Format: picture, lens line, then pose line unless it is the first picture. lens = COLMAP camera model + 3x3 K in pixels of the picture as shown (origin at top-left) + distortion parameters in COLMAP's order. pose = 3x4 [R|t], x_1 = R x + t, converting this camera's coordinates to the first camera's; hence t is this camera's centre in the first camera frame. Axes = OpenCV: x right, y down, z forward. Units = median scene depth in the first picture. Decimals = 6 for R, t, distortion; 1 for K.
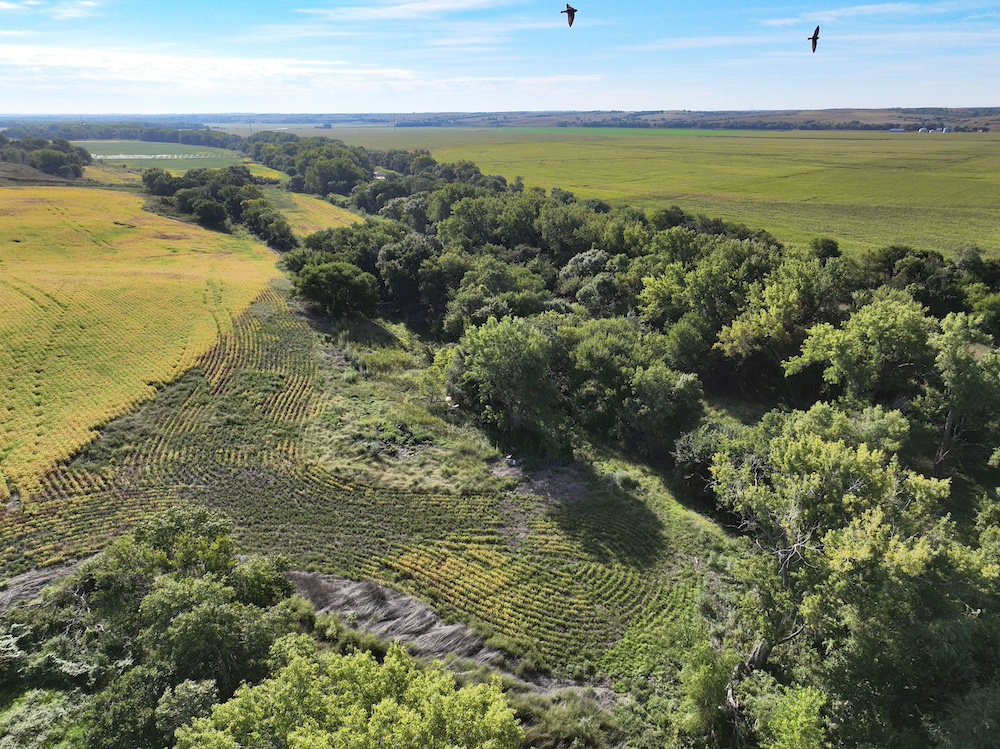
lens RADIAL K [[705.7, 0, 500.7], [0, 705.7, 376.4], [0, 0, 1]] dist [-0.003490, 0.024213]
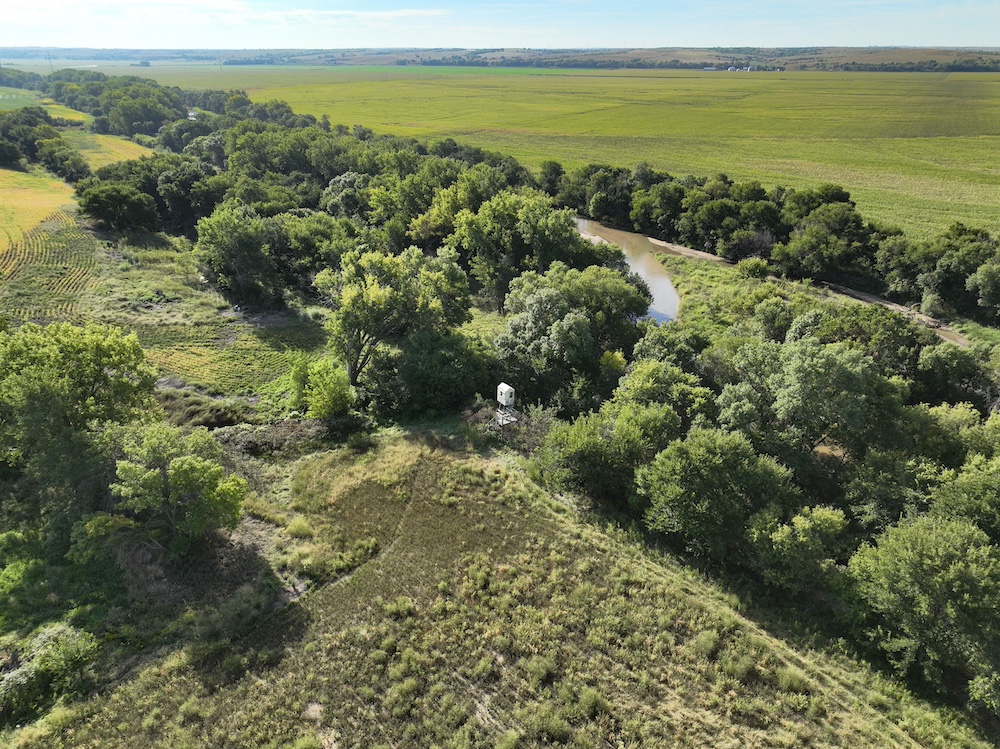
lens RADIAL K [[705.7, 0, 500.7], [0, 705.7, 376.4], [0, 0, 1]] dist [-0.003490, 0.024213]
pose [[0.980288, -0.079975, 0.180662, 0.116980], [0.066057, 0.994458, 0.081790, 0.075360], [-0.186202, -0.068244, 0.980139, -0.230105]]
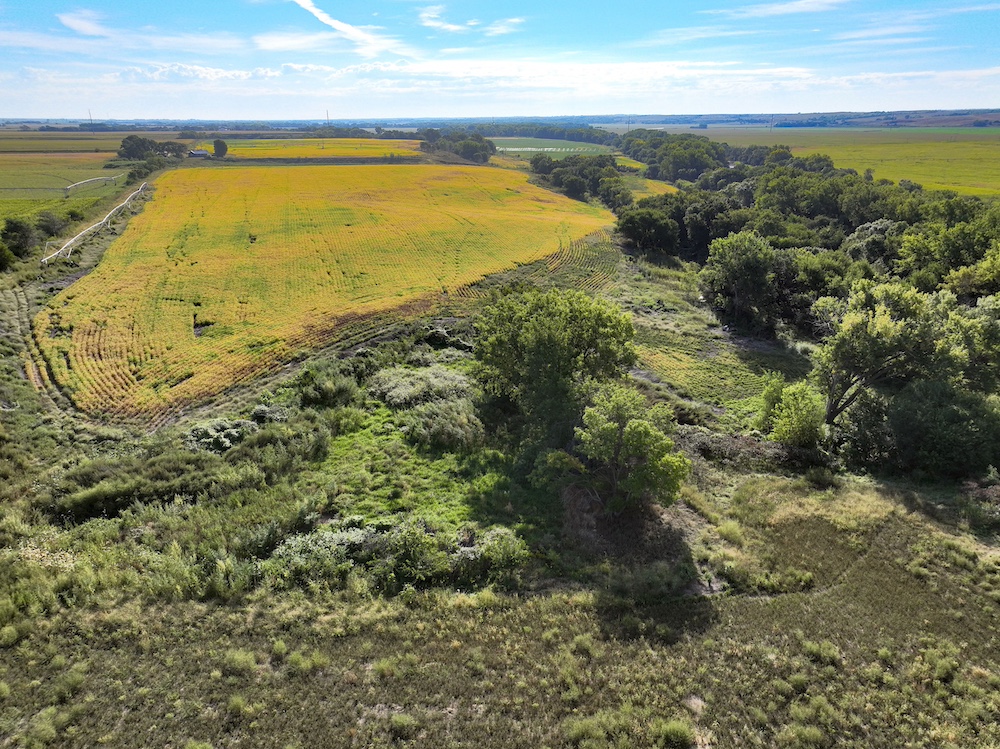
lens RADIAL K [[705.7, 0, 500.7], [0, 705.7, 376.4], [0, 0, 1]] dist [-0.003490, 0.024213]
pose [[0.879613, 0.161775, -0.447337, 0.117242], [-0.162641, 0.986000, 0.036772, 0.102560], [0.447023, 0.040410, 0.893609, -0.218851]]
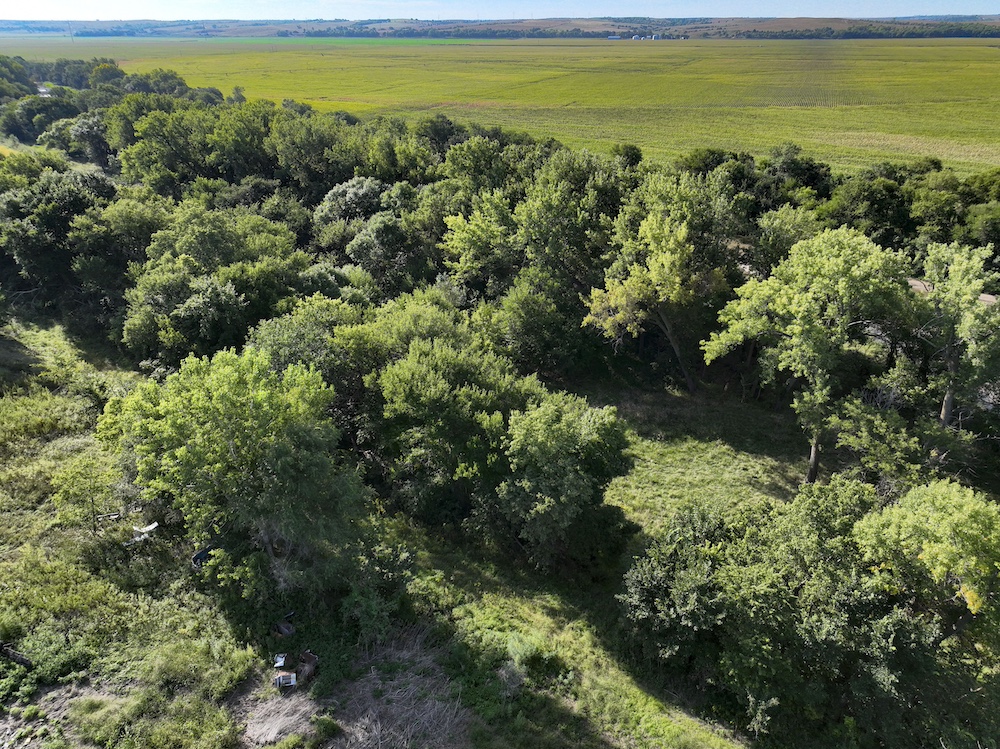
lens RADIAL K [[705.7, 0, 500.7], [0, 705.7, 376.4], [0, 0, 1]] dist [-0.003490, 0.024213]
pose [[0.938300, -0.155353, 0.308964, 0.014444], [0.121734, 0.984611, 0.125383, -0.046597], [-0.323688, -0.080035, 0.942773, 0.231975]]
